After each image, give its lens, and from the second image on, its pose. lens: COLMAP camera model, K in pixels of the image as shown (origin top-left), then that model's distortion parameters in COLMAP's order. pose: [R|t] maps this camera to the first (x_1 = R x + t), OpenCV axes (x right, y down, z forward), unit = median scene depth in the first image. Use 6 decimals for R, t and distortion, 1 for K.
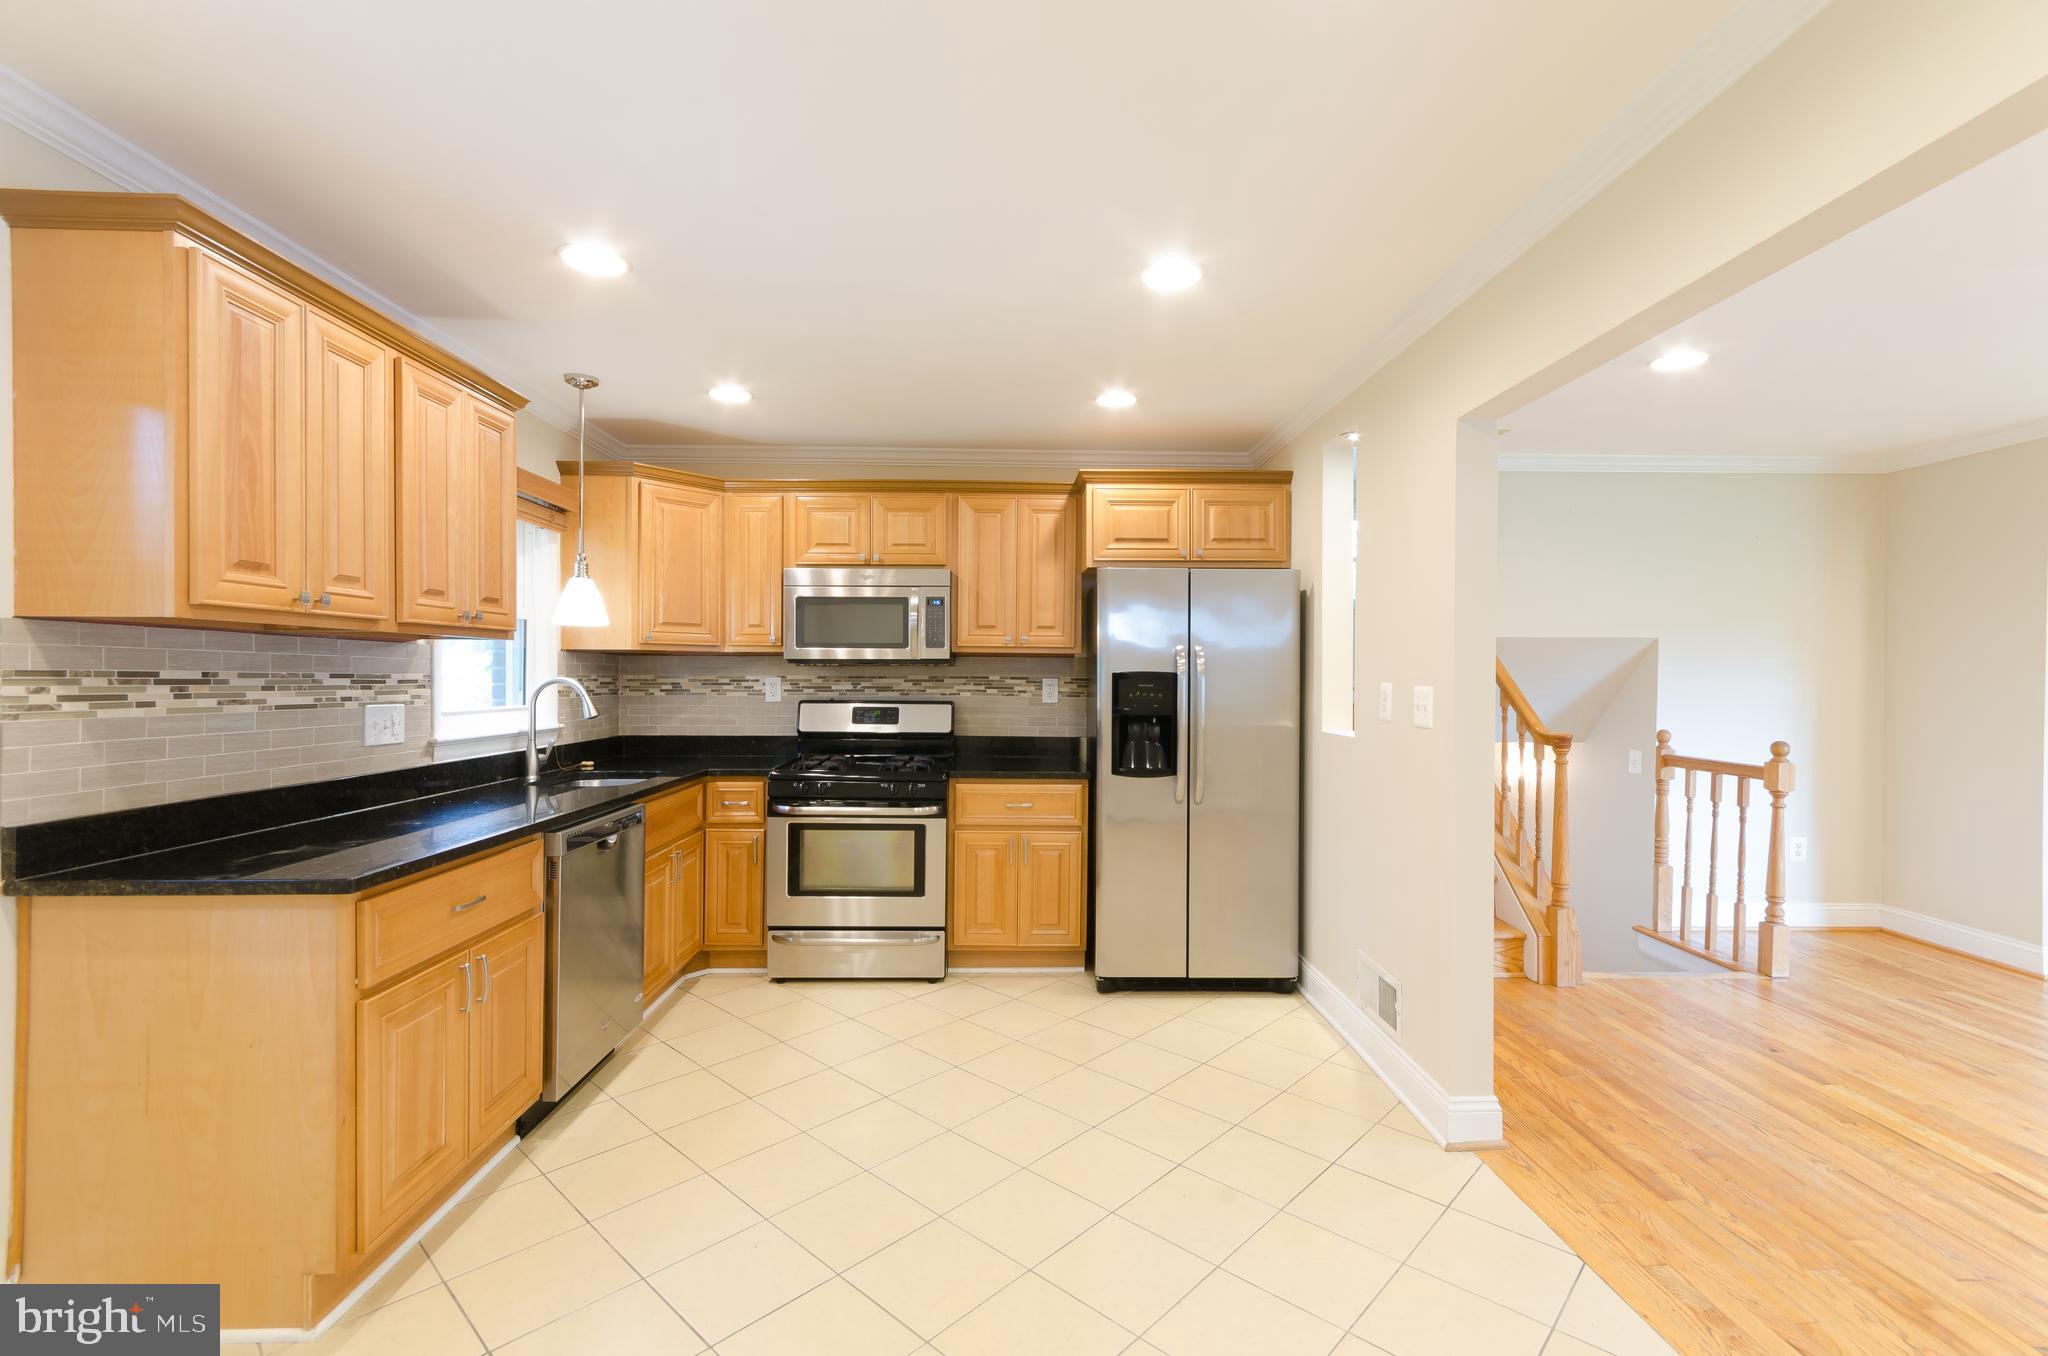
lens RADIAL K [[899.3, 0, 1031.5], [0, 899.3, 678.9], [0, 0, 1]] dist [0.005850, 0.000283]
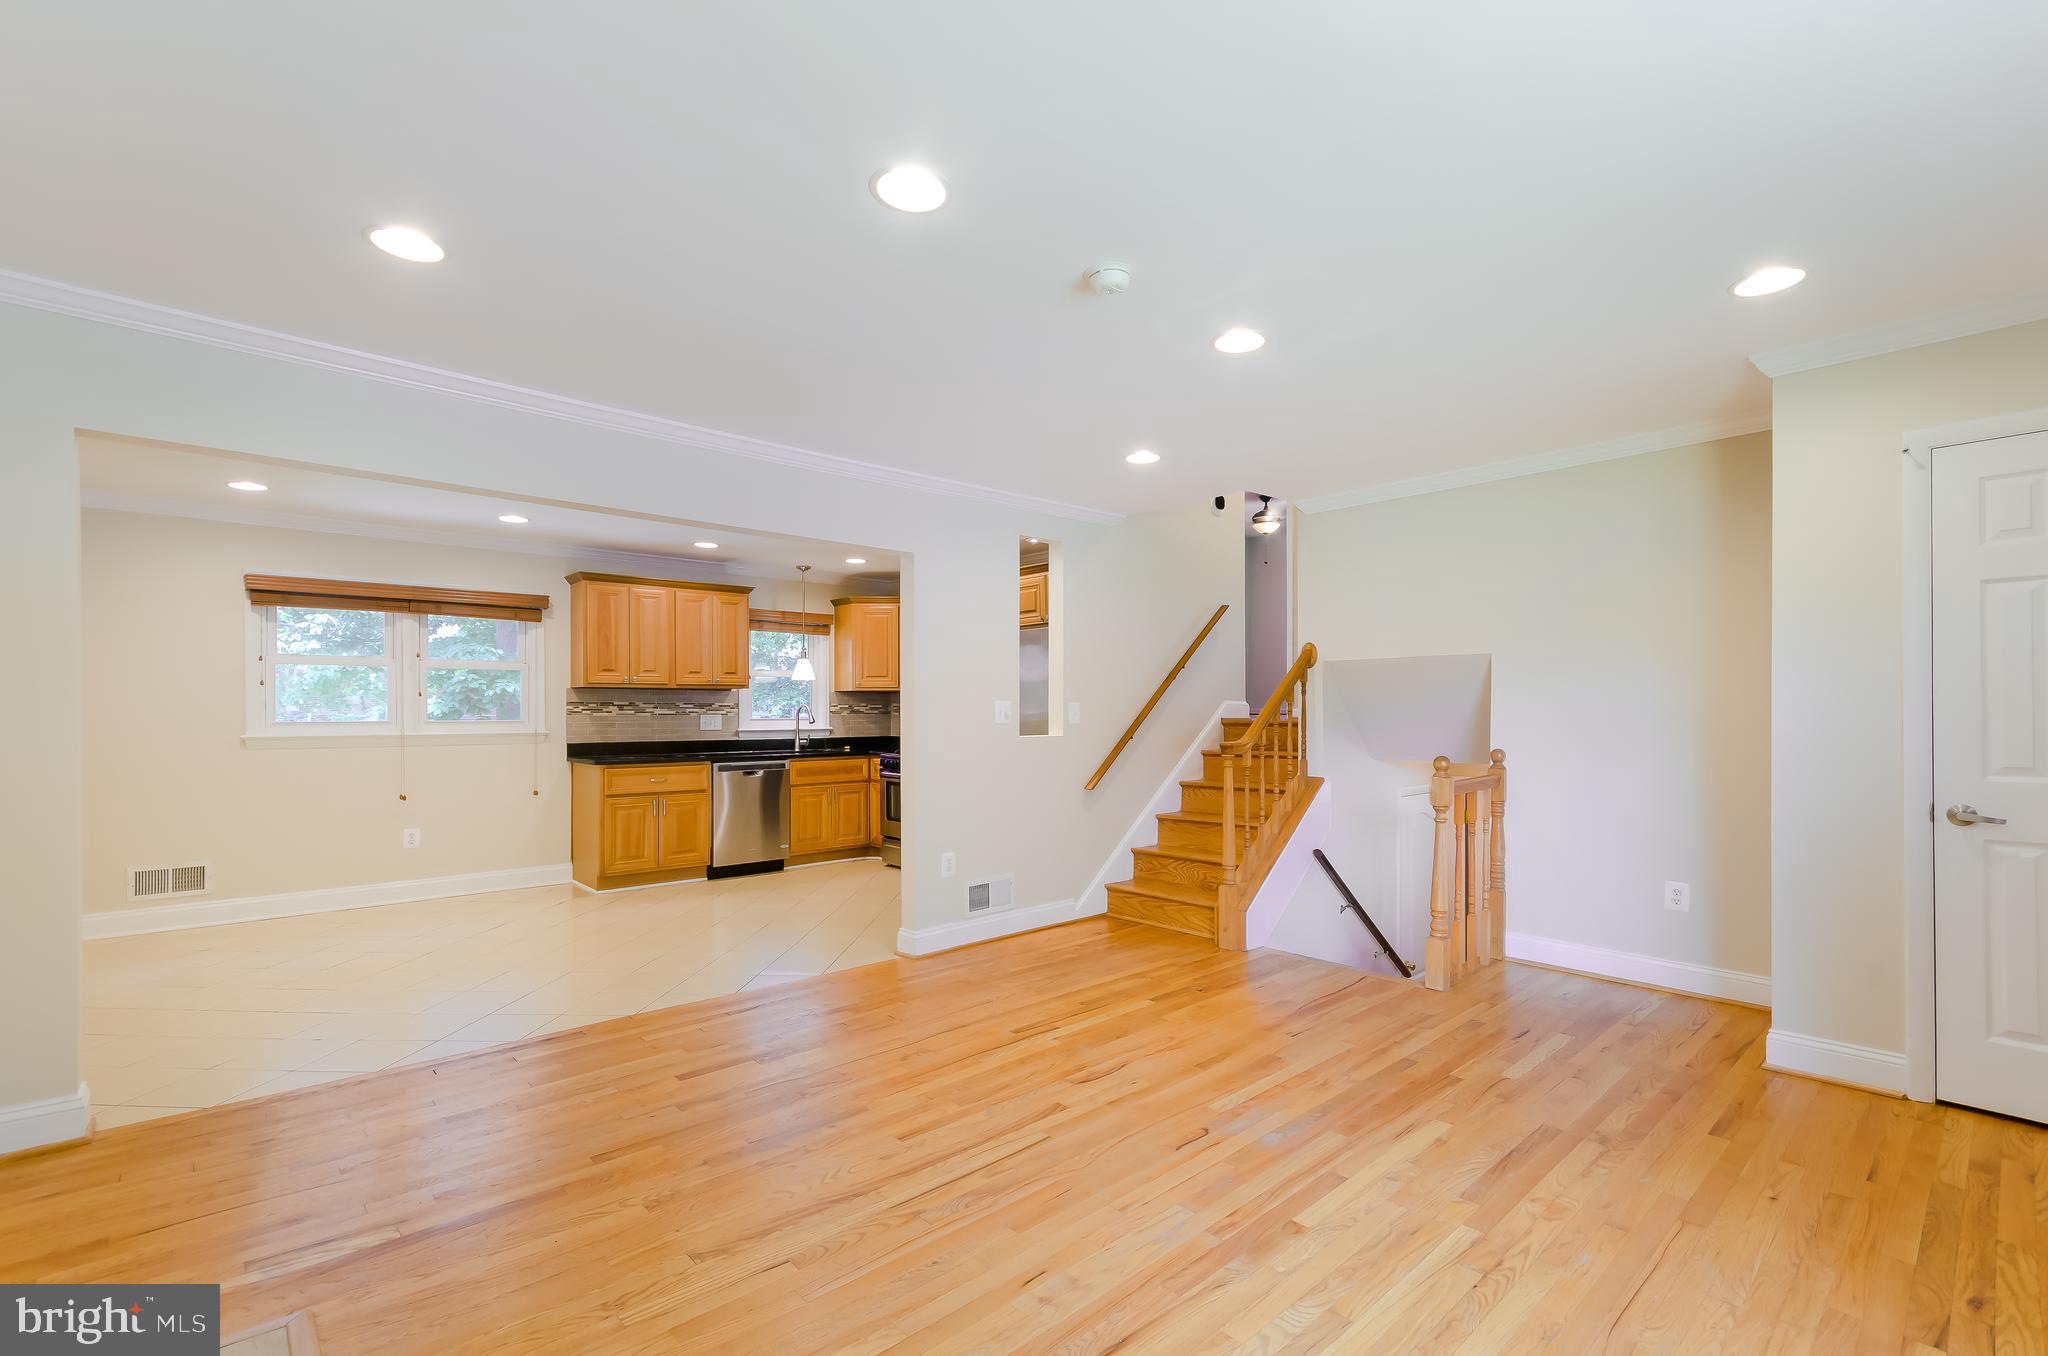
lens RADIAL K [[899.3, 0, 1040.2], [0, 899.3, 706.7], [0, 0, 1]] dist [0.005850, 0.000283]
pose [[0.653681, -0.009974, -0.756705, 1.492418], [0.003652, 0.999943, -0.010026, 0.027838], [0.756762, 0.003791, 0.653680, 0.016055]]
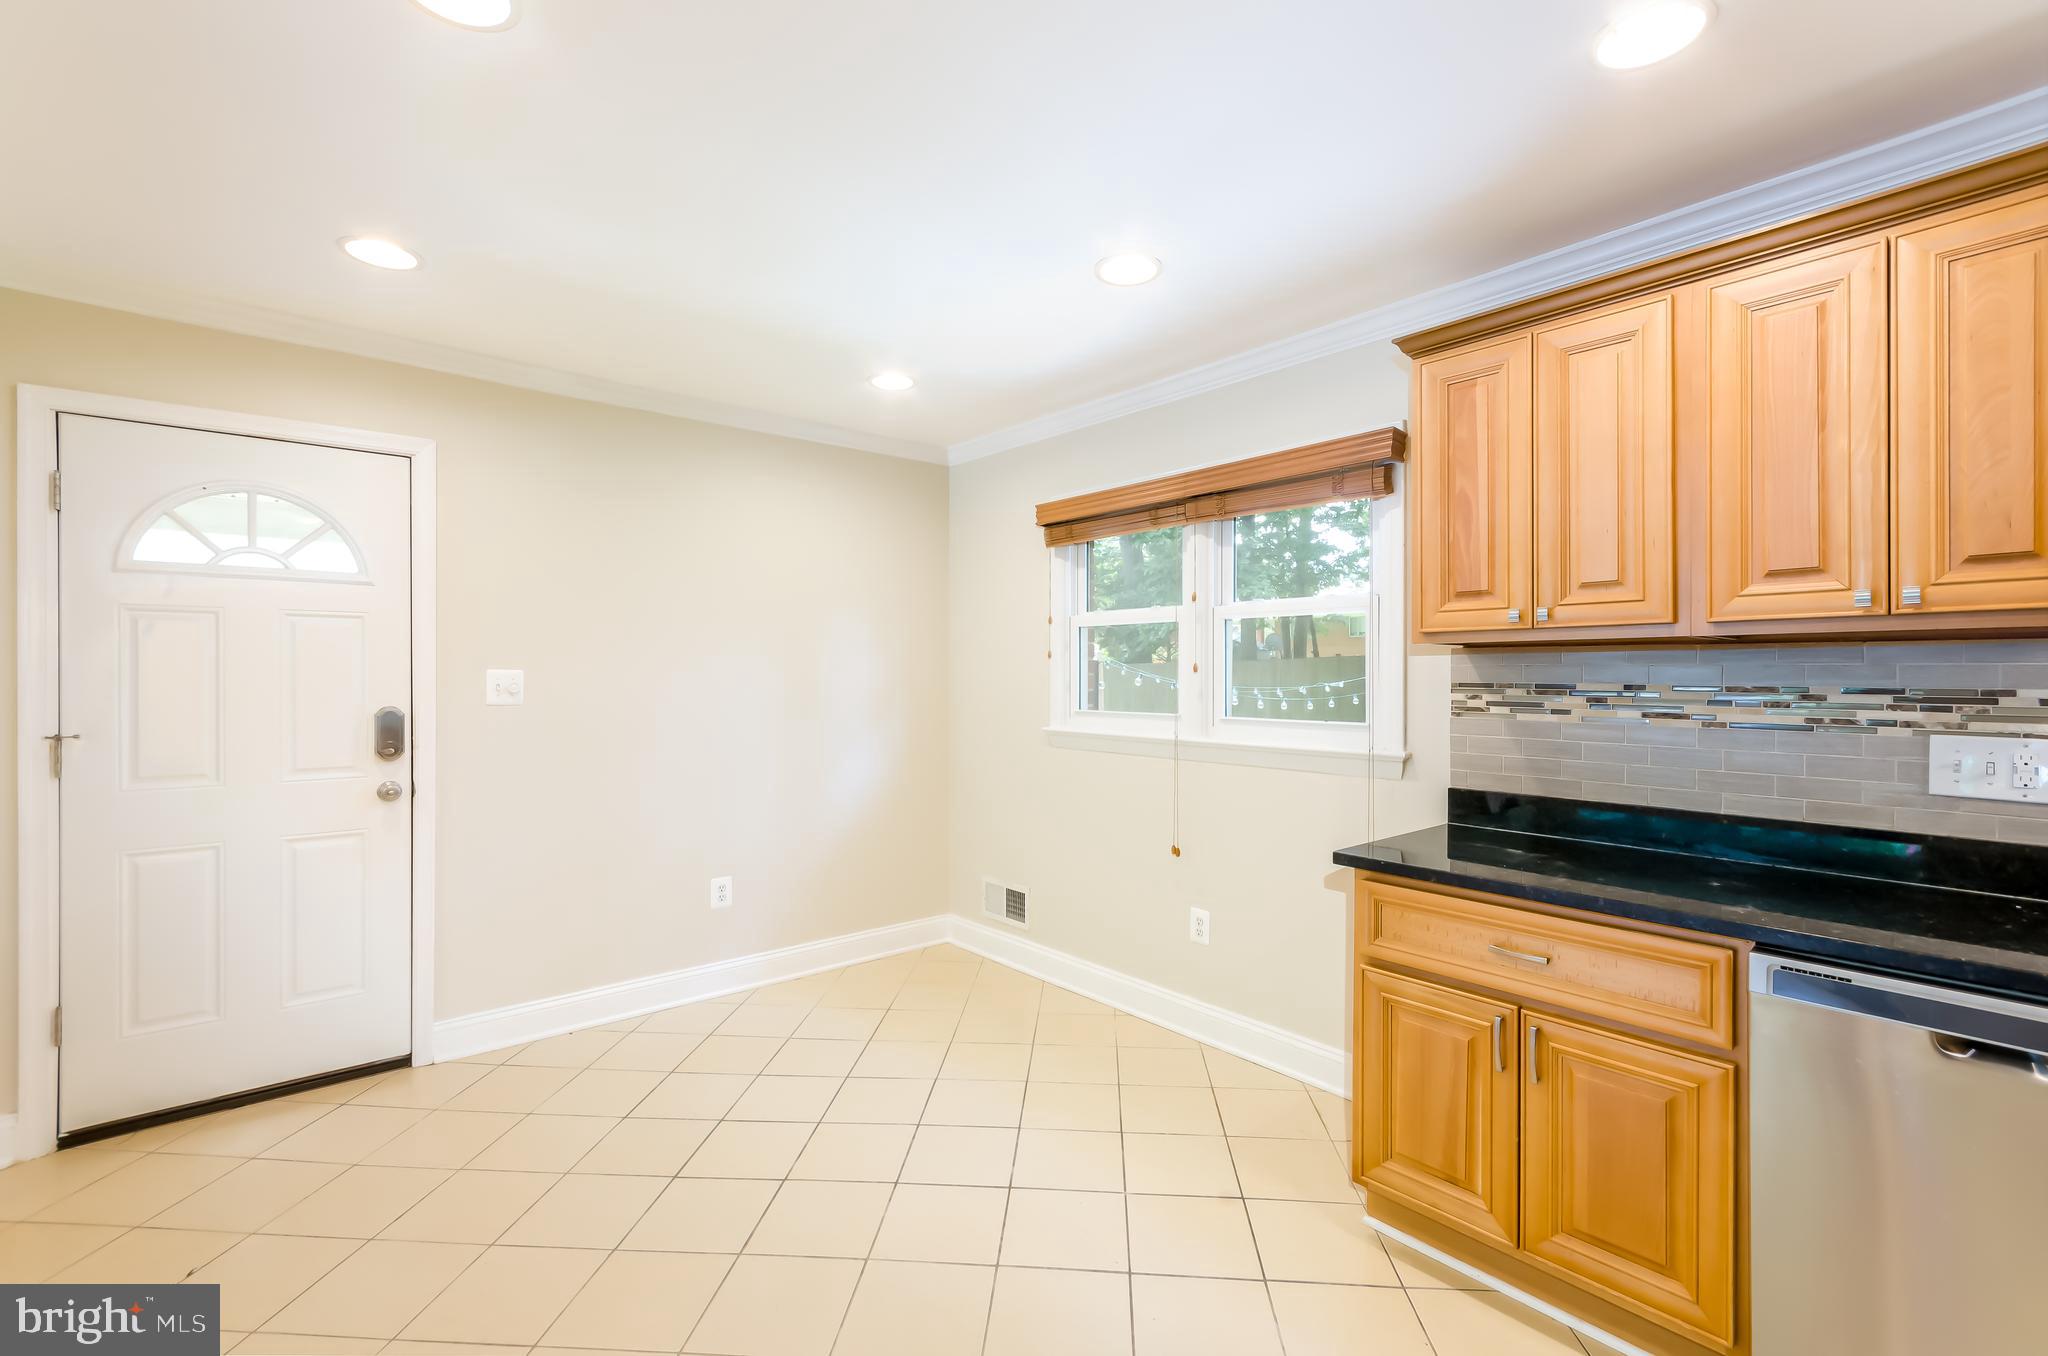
lens RADIAL K [[899.3, 0, 1038.1], [0, 899.3, 676.6], [0, 0, 1]] dist [0.005850, 0.000283]
pose [[-0.778362, -0.003246, -0.627807, 0.171346], [-0.005839, 0.999981, 0.002069, -0.009585], [0.627789, 0.005276, -0.778366, 0.858361]]
